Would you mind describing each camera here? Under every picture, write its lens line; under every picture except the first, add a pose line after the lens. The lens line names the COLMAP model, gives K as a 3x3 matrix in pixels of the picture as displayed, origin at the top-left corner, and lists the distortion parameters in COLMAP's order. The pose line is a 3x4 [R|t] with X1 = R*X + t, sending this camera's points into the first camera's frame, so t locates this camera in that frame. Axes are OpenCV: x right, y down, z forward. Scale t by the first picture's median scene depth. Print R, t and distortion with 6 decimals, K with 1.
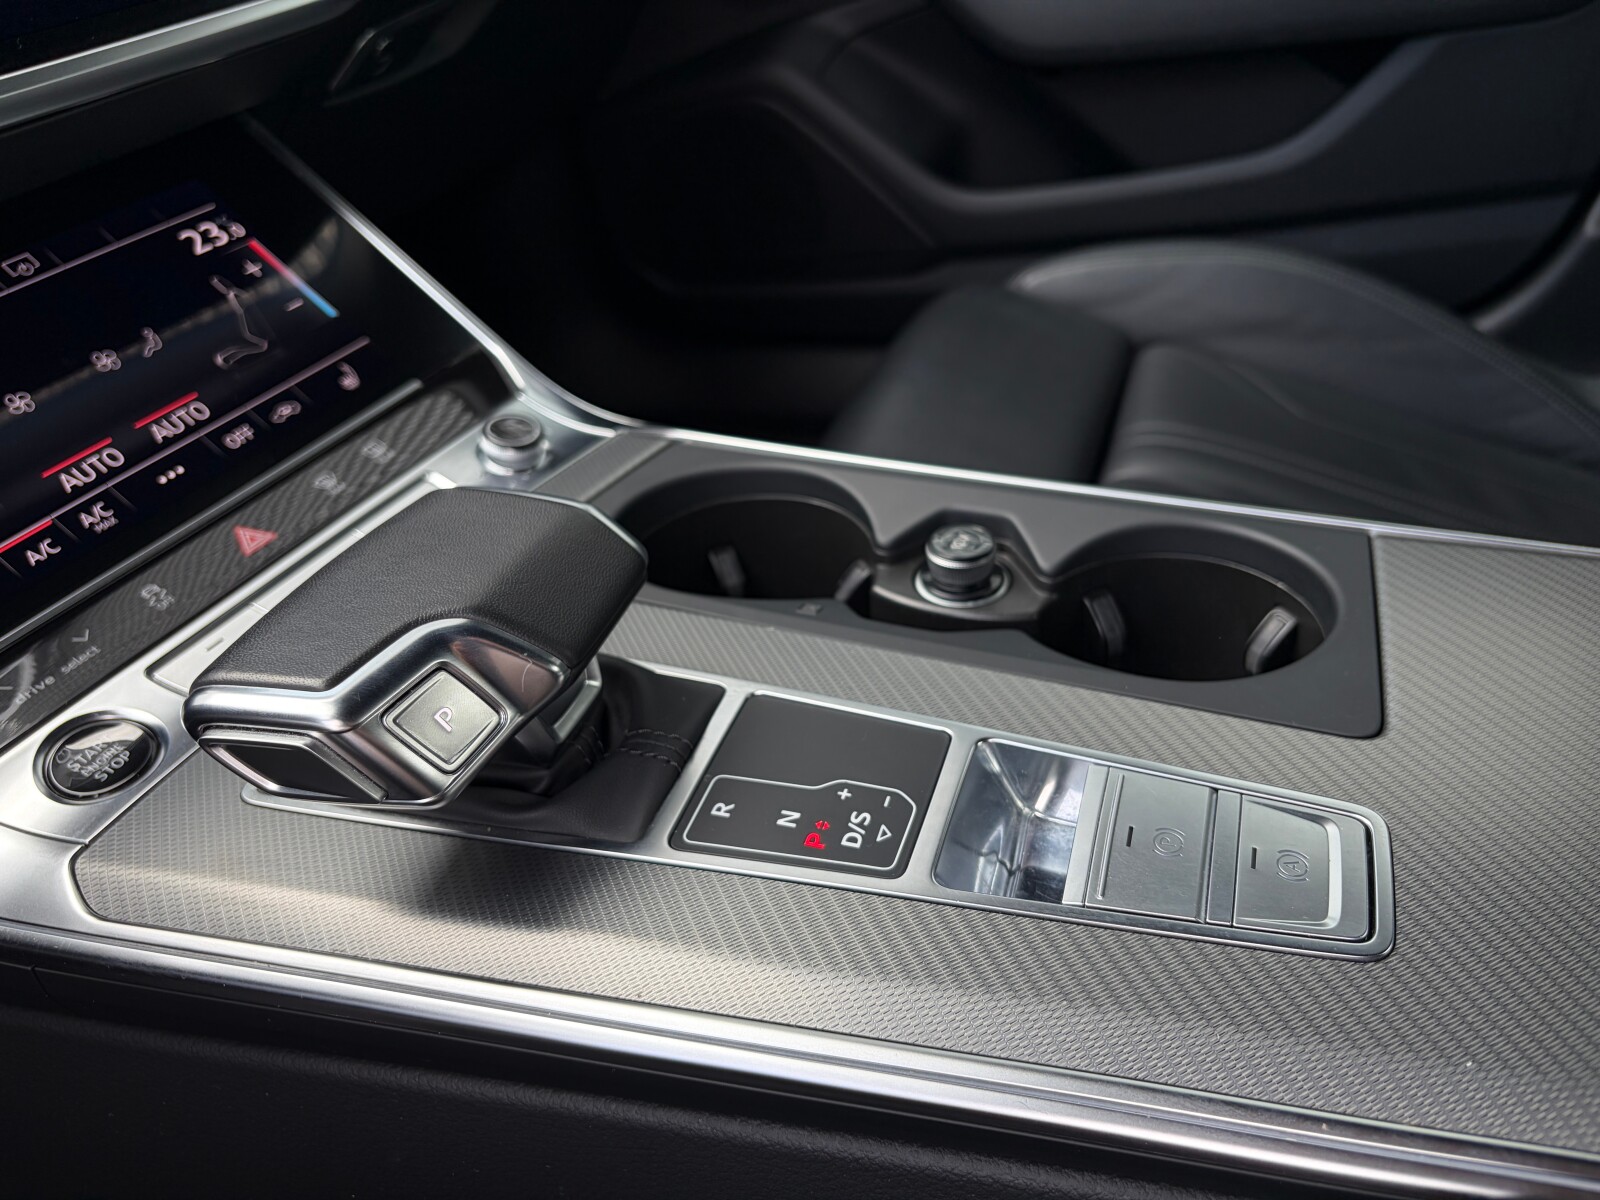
lens RADIAL K [[1219.4, 0, 803.5], [0, 1219.4, 604.8], [0, 0, 1]] dist [0.083502, -0.135952]
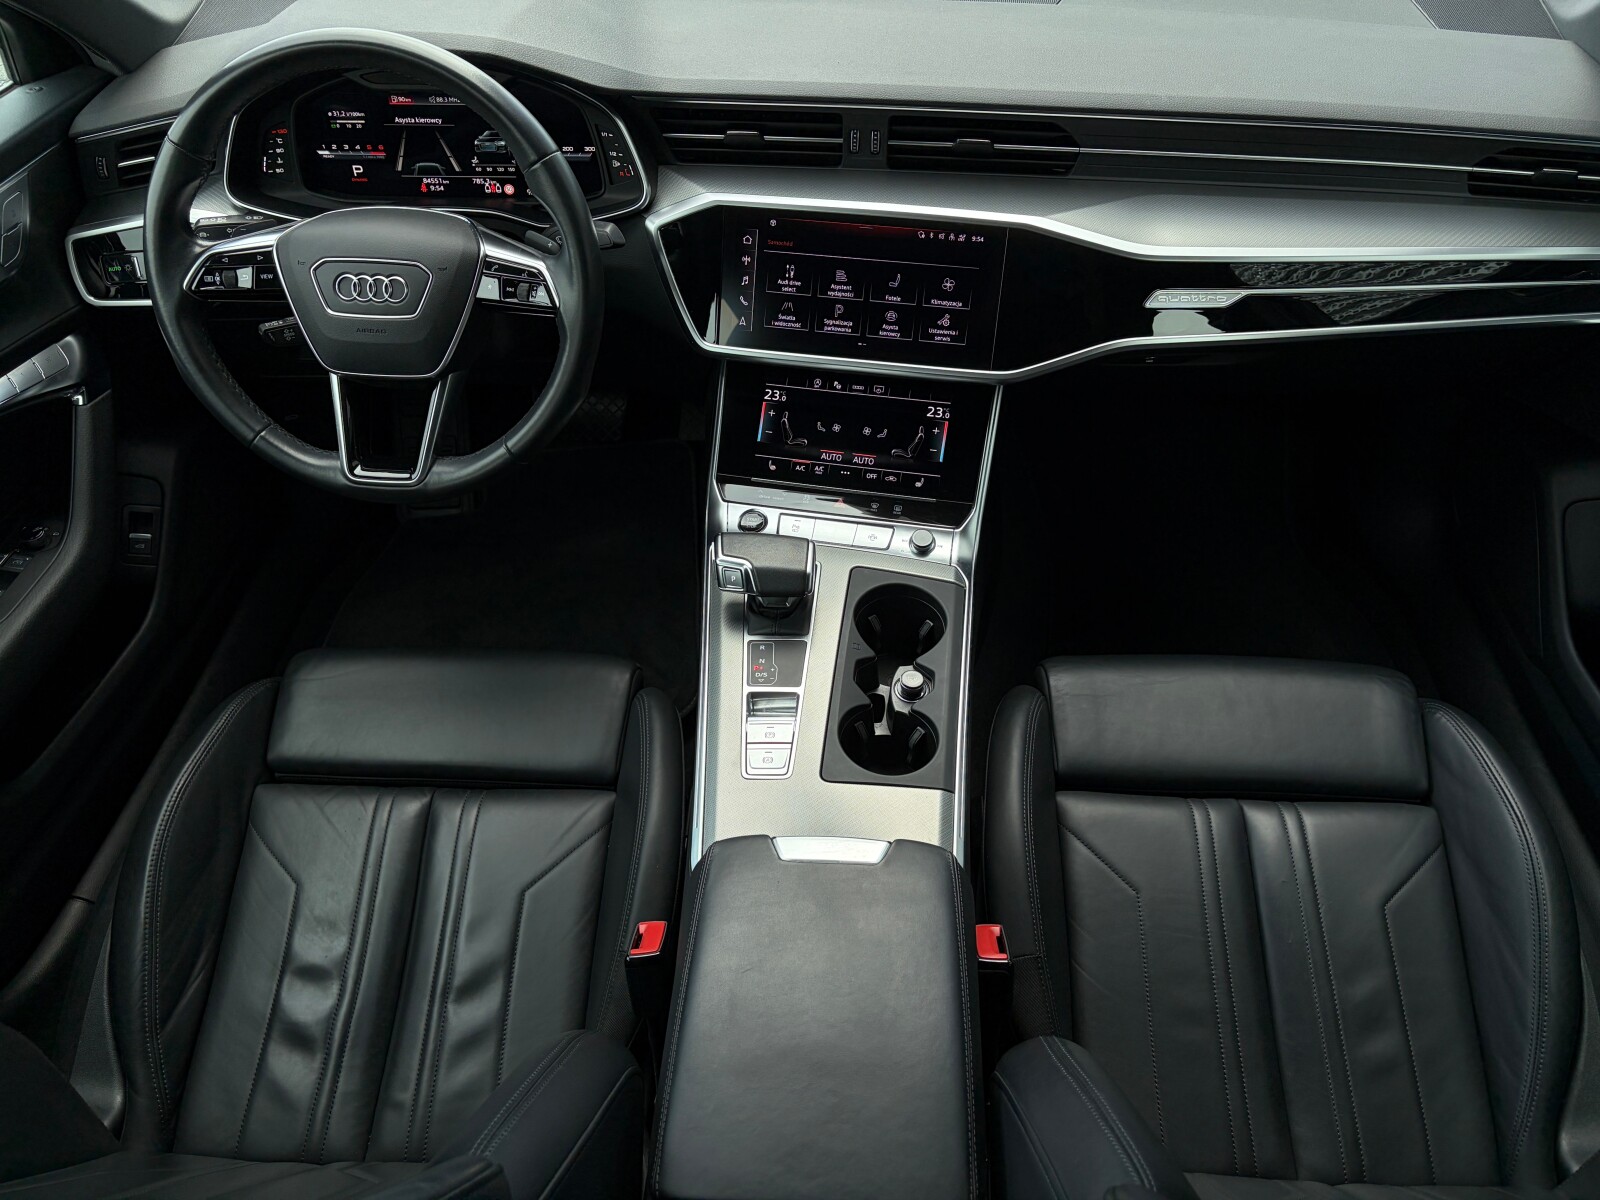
lens RADIAL K [[1211.7, 0, 797.5], [0, 1211.7, 612.7], [0, 0, 1]] dist [0.060993, -0.078007]
pose [[0.266049, 0.749994, -0.605580, 1.636424], [-0.551966, 0.633562, 0.542155, -1.516888], [0.790286, 0.190020, 0.582530, -0.861551]]
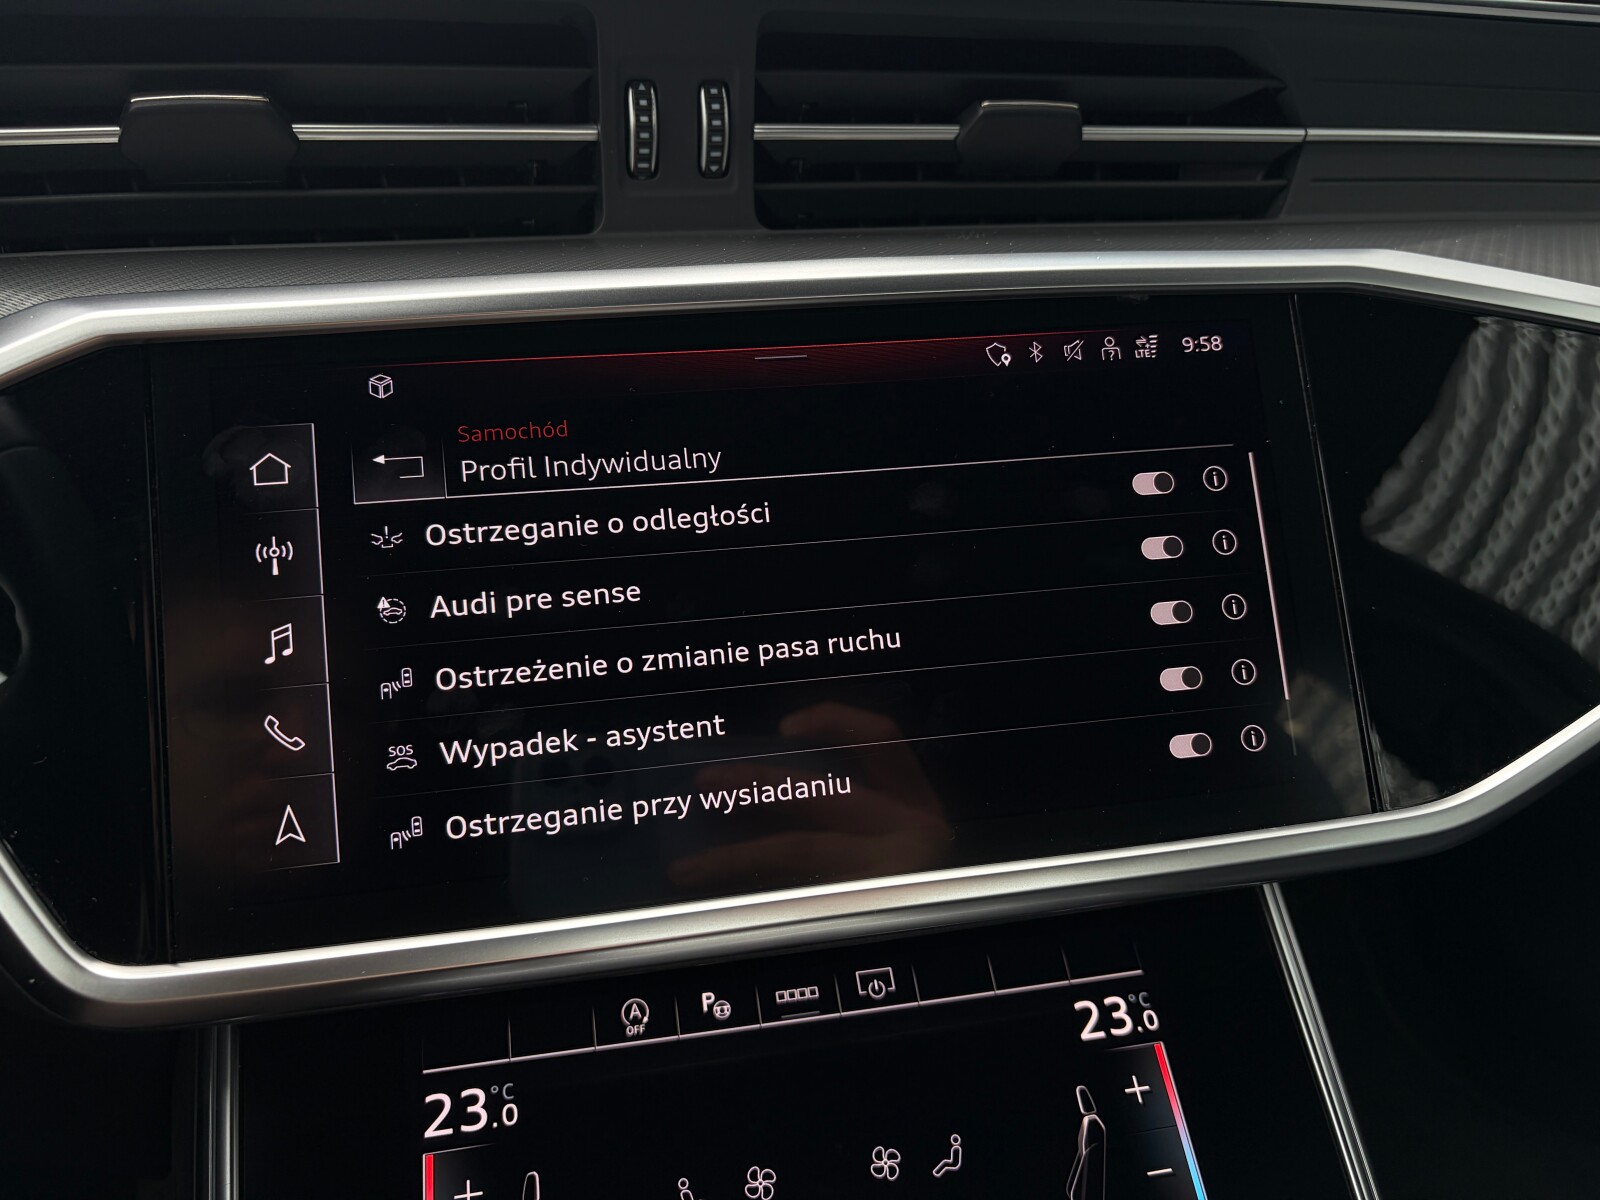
lens RADIAL K [[1264.4, 0, 805.6], [0, 1264.4, 598.5], [0, 0, 1]] dist [-0.018276, 0.010569]
pose [[0.623214, 0.374690, -0.686448, -0.197030], [-0.490033, 0.871166, 0.030623, -0.517970], [0.609484, 0.317298, 0.726533, 0.301110]]
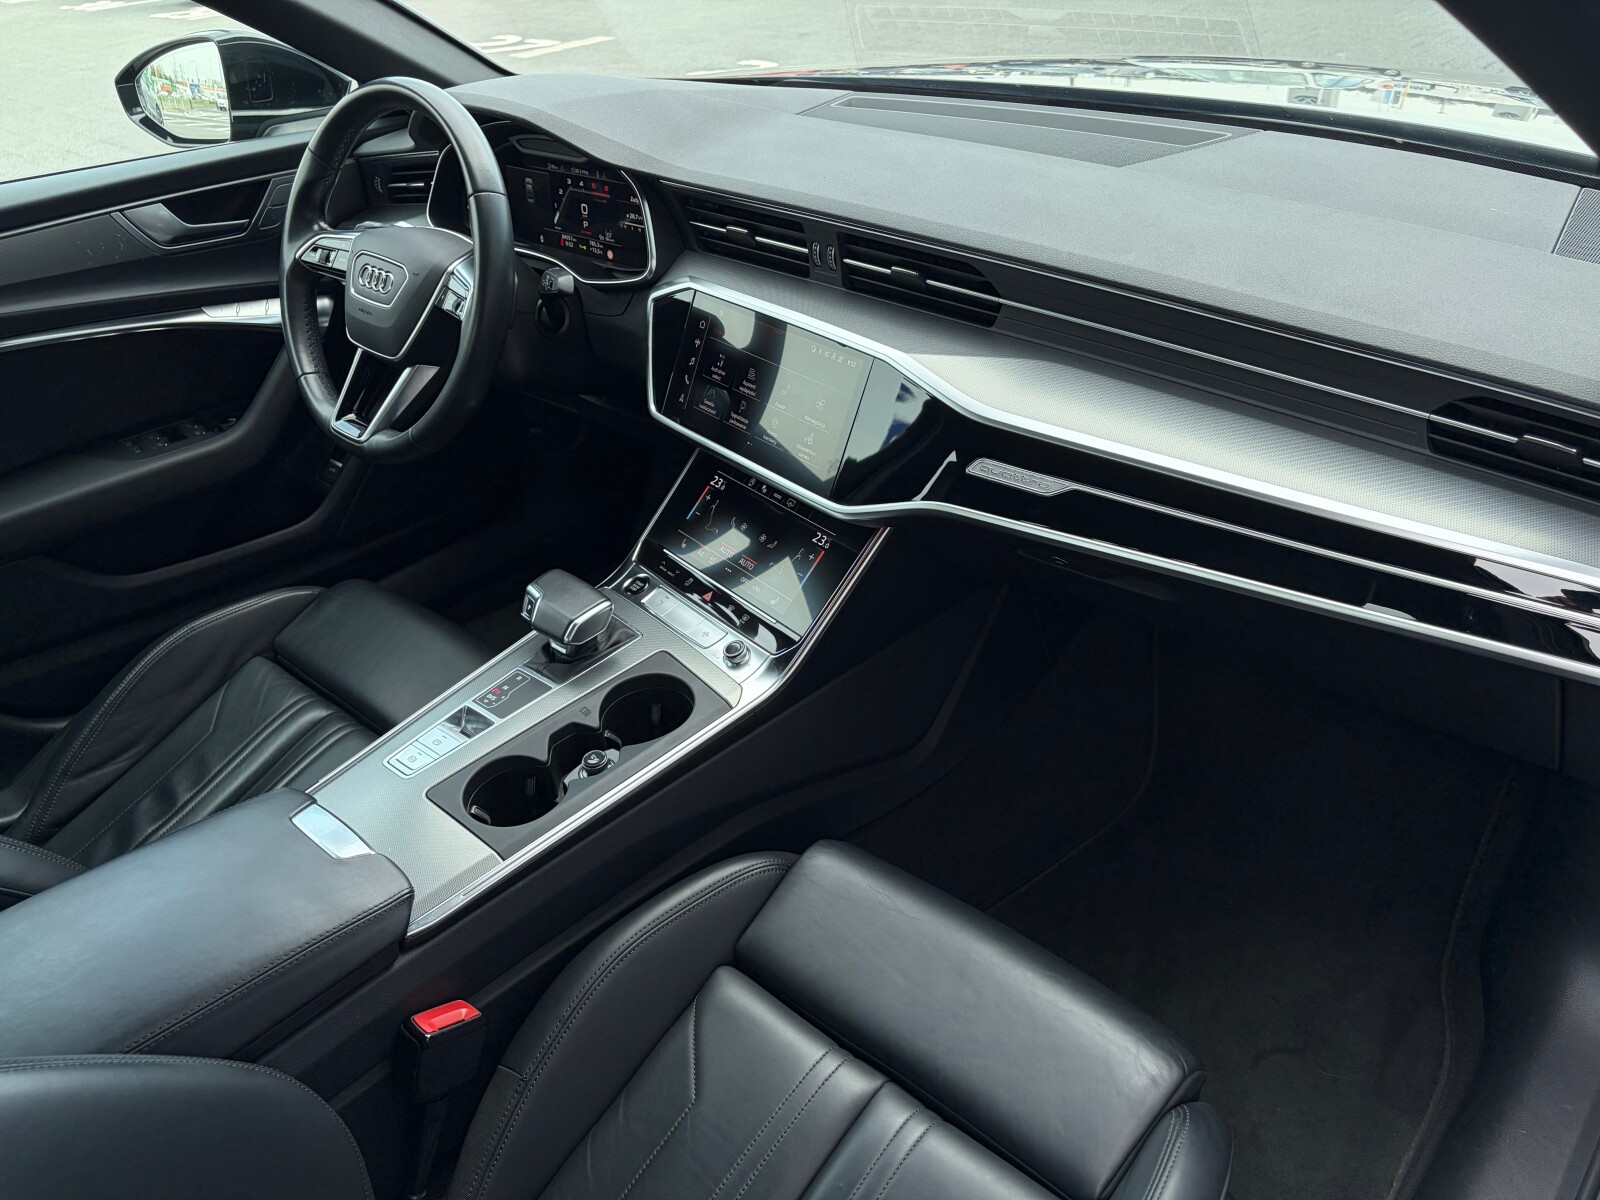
lens RADIAL K [[1193.1, 0, 799.7], [0, 1193.1, 626.3], [0, 0, 1]] dist [0.043957, -0.048413]
pose [[-0.385275, 0.635485, -0.669120, 1.541718], [-0.419587, 0.525170, 0.740366, -2.359724], [0.821894, 0.565999, 0.064306, 1.040075]]
